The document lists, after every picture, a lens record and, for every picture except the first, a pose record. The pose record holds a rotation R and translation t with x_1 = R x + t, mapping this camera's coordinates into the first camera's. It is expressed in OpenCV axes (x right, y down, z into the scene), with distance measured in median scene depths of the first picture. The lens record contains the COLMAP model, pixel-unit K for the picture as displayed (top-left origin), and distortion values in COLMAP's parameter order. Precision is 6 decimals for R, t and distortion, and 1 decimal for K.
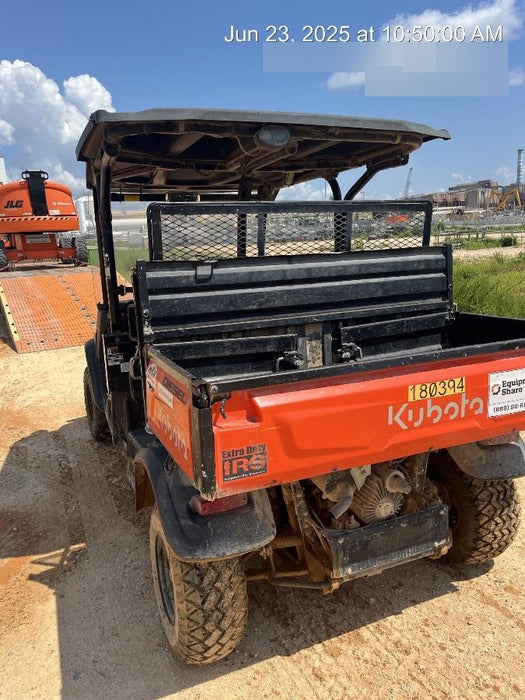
lens RADIAL K [[530.1, 0, 257.0], [0, 530.1, 351.2], [0, 0, 1]] dist [0.070839, -0.098375]
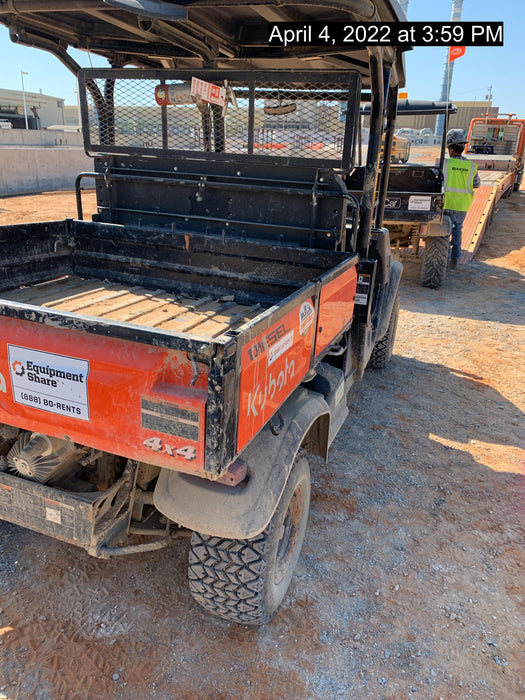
lens RADIAL K [[530.1, 0, 282.8], [0, 530.1, 348.7], [0, 0, 1]] dist [0.070839, -0.098375]
pose [[0.727506, 0.309277, -0.612440, 0.881821], [-0.216969, 0.950535, 0.222278, -0.147157], [0.650891, -0.028828, 0.758624, 0.536568]]
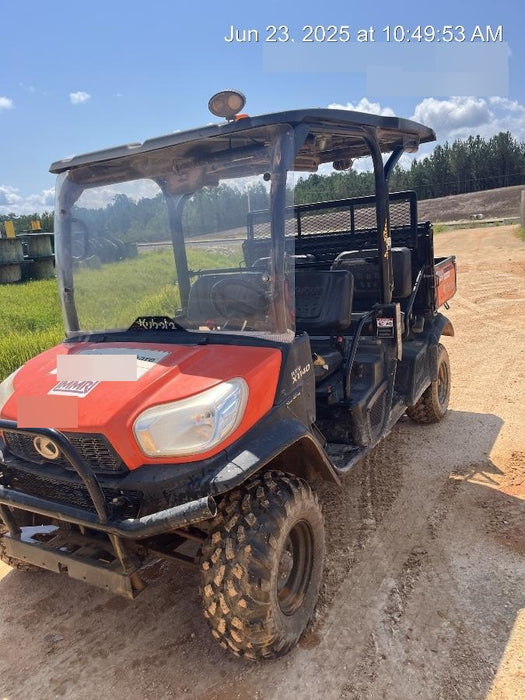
lens RADIAL K [[530.1, 0, 255.1], [0, 530.1, 356.1], [0, 0, 1]] dist [0.070839, -0.098375]
pose [[-0.582544, -0.084020, 0.808445, -1.237290], [0.282876, 0.911505, 0.298564, -0.410220], [-0.761987, 0.402617, -0.507224, 2.269959]]
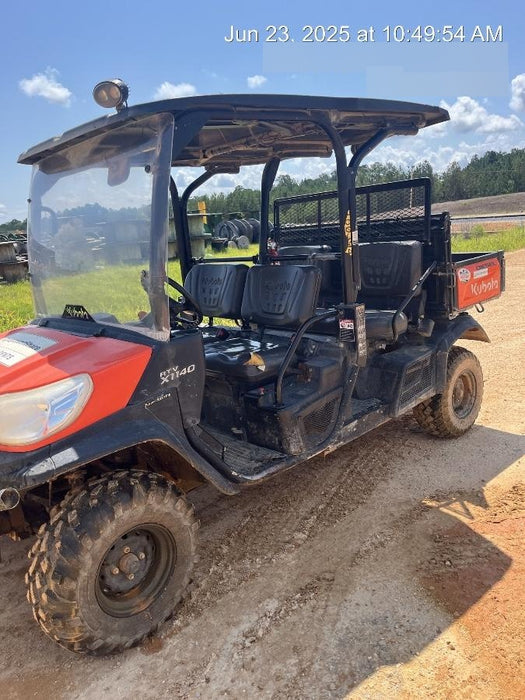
lens RADIAL K [[530.1, 0, 266.6], [0, 530.1, 352.4], [0, 0, 1]] dist [0.070839, -0.098375]
pose [[-0.344044, -0.143350, 0.927946, -1.417508], [0.283233, 0.926399, 0.248122, -0.293647], [-0.895216, 0.348190, -0.278121, 1.843174]]
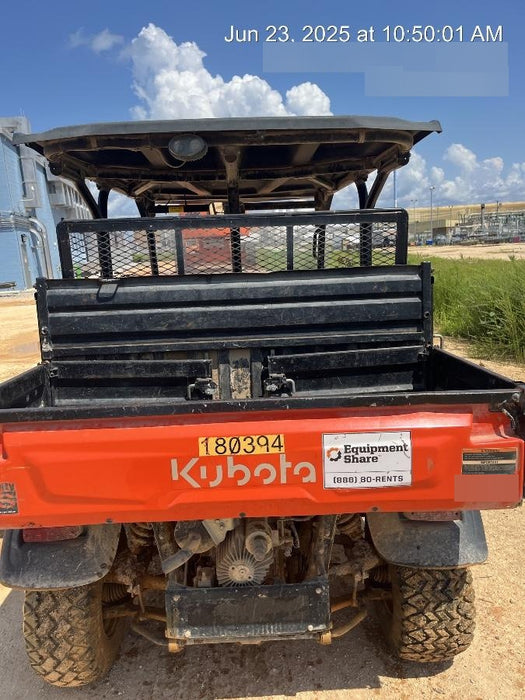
lens RADIAL K [[530.1, 0, 258.0], [0, 530.1, 354.9], [0, 0, 1]] dist [0.070839, -0.098375]
pose [[0.930614, 0.073907, -0.358463, 0.477377], [-0.072361, 0.997221, 0.017748, -0.063486], [0.358779, 0.009422, 0.933375, 0.174664]]
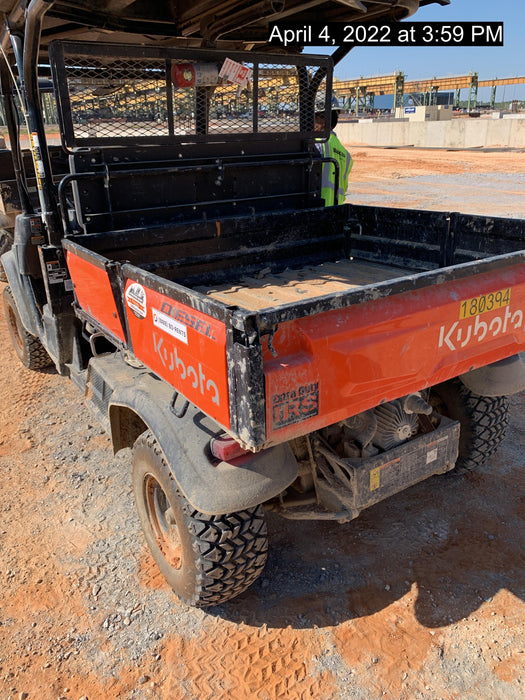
lens RADIAL K [[542.0, 0, 254.6], [0, 542.0, 344.2], [0, 0, 1]] dist [0.023137, 0.004566]
pose [[0.984491, -0.053534, 0.167068, -0.143137], [0.025553, 0.985906, 0.165340, -0.015990], [-0.173564, -0.158507, 0.971983, 0.131341]]
